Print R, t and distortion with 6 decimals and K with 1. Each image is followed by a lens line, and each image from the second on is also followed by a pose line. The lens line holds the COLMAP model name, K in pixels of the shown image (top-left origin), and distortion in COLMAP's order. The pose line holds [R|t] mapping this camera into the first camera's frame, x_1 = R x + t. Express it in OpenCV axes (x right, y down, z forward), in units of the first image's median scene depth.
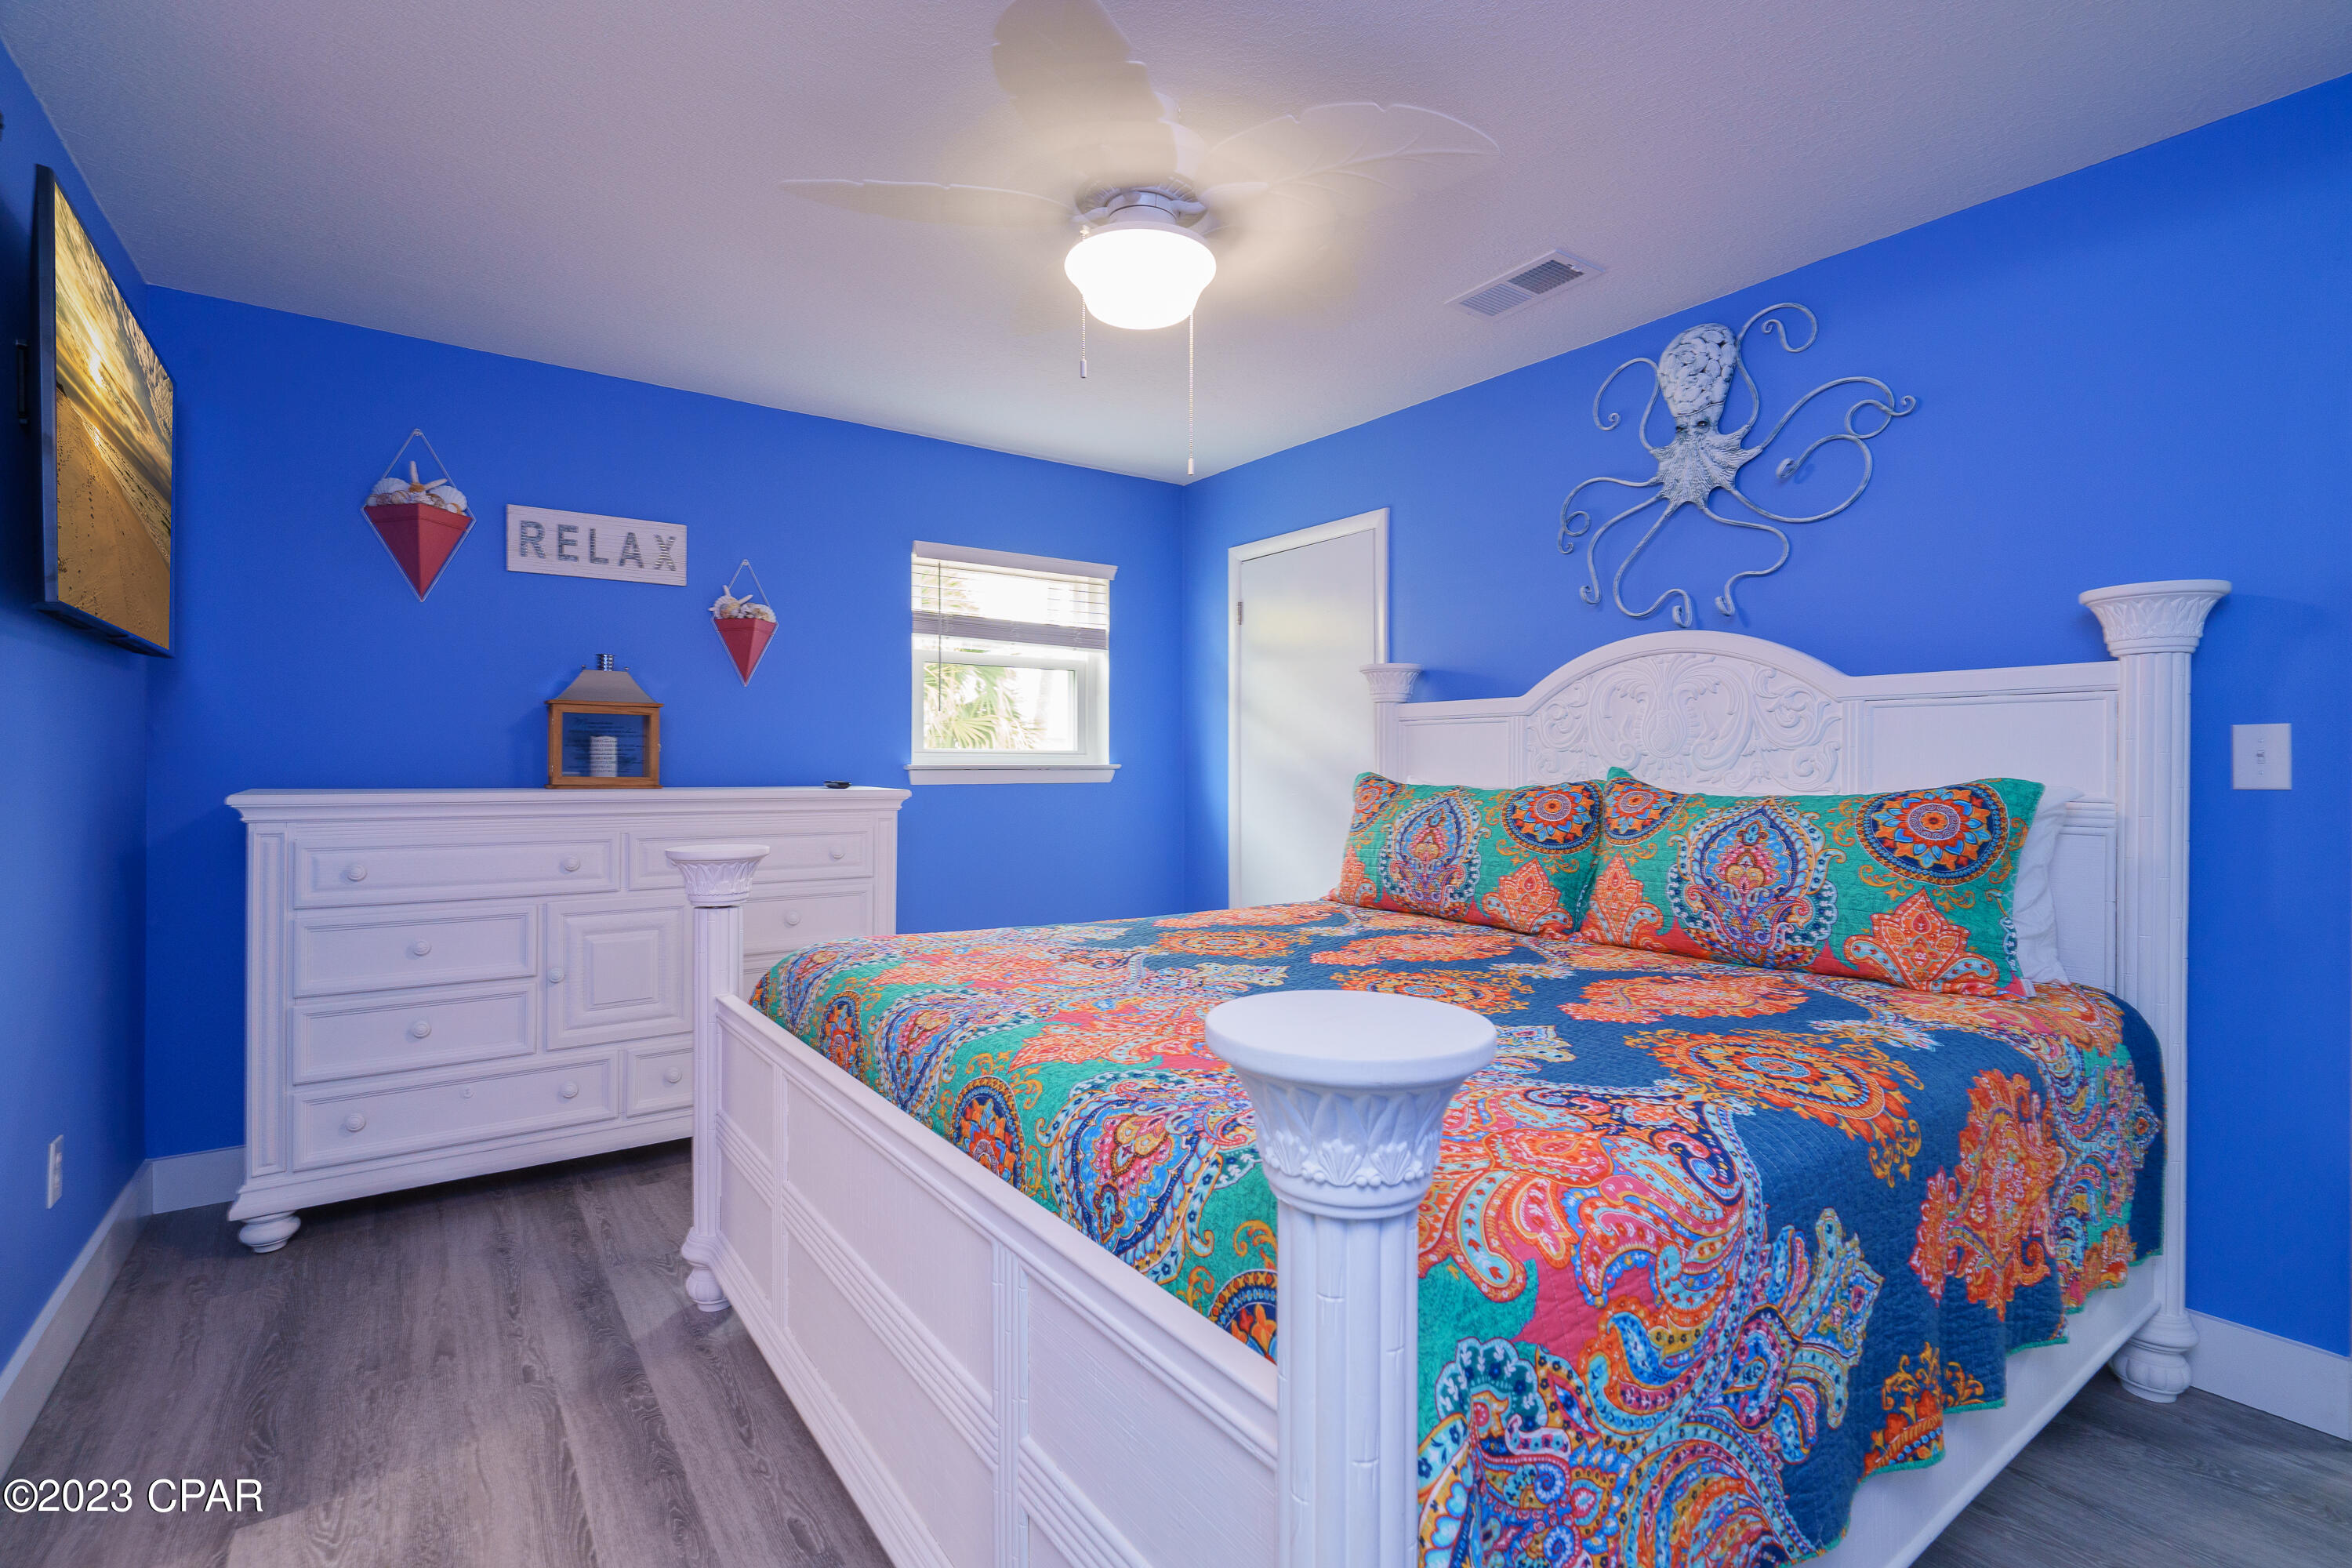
lens RADIAL K [[1074.8, 0, 1182.6], [0, 1074.8, 770.6], [0, 0, 1]] dist [-0.004390, 0.002747]
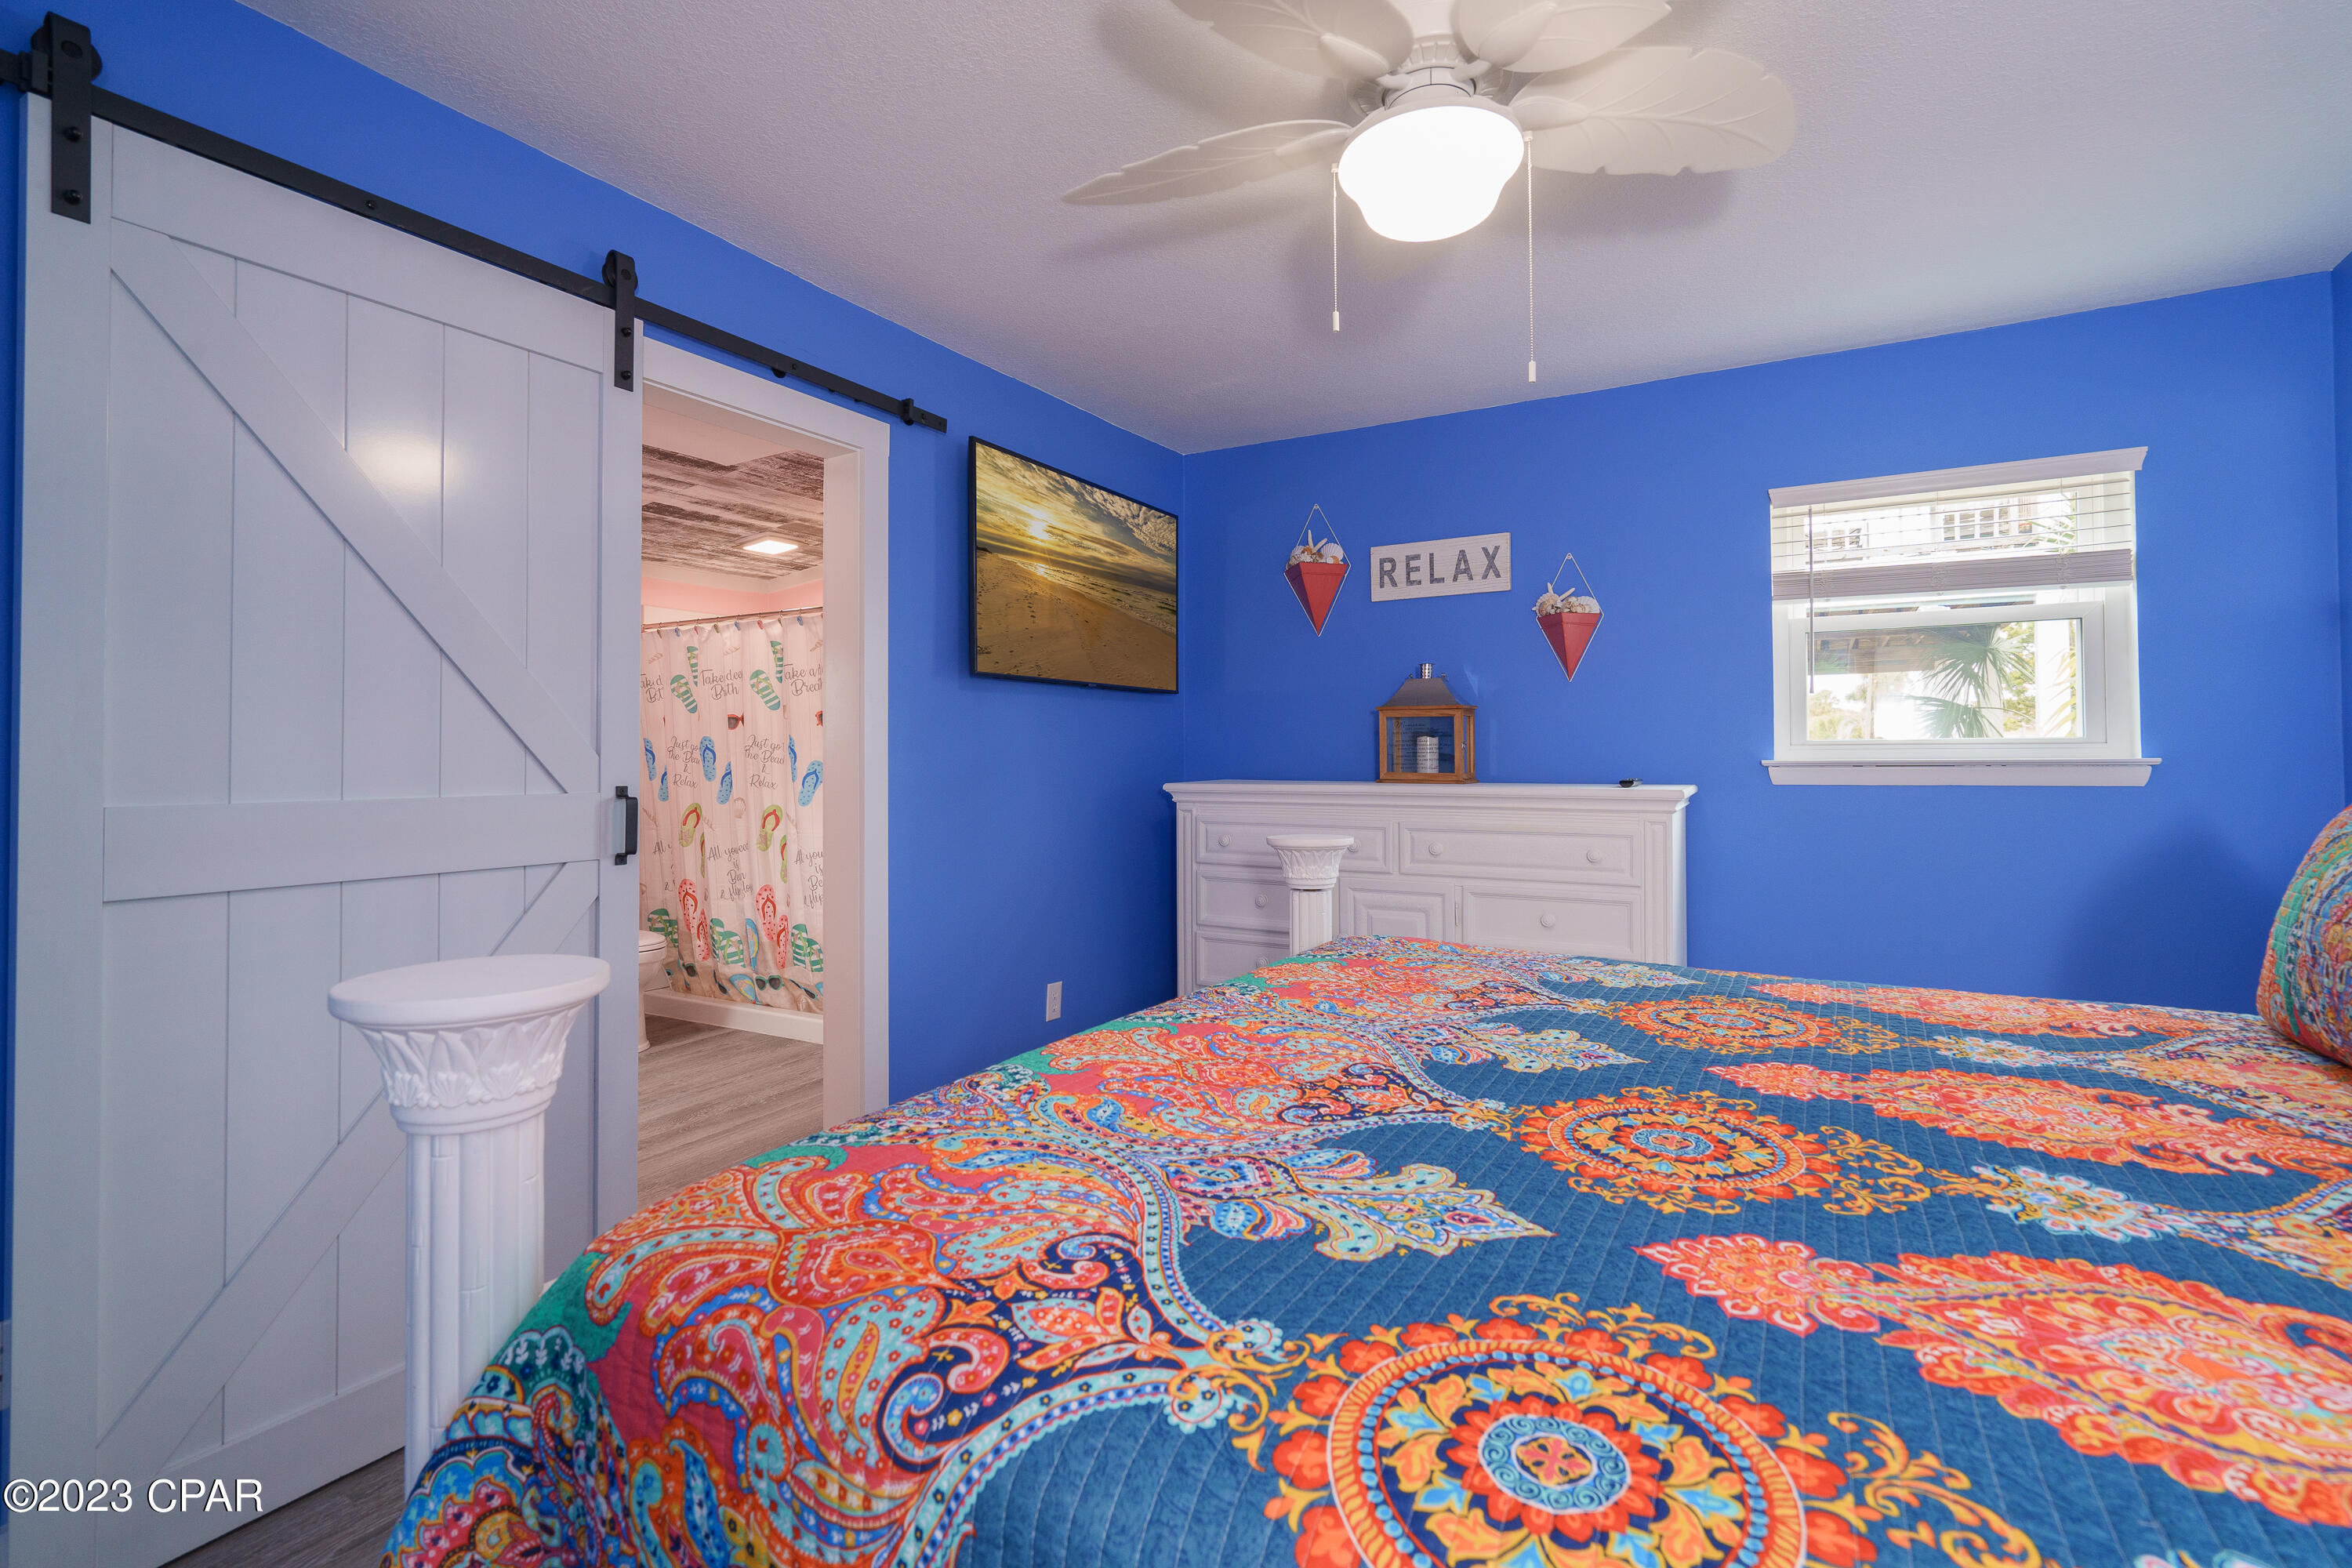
lens RADIAL K [[1074.8, 0, 1162.8], [0, 1074.8, 757.5], [0, 0, 1]] dist [-0.004390, 0.002747]
pose [[0.409103, -0.006531, -0.912465, 0.416962], [-0.001239, 0.999969, -0.007712, -0.001518], [0.912487, 0.004285, 0.409082, 0.320296]]
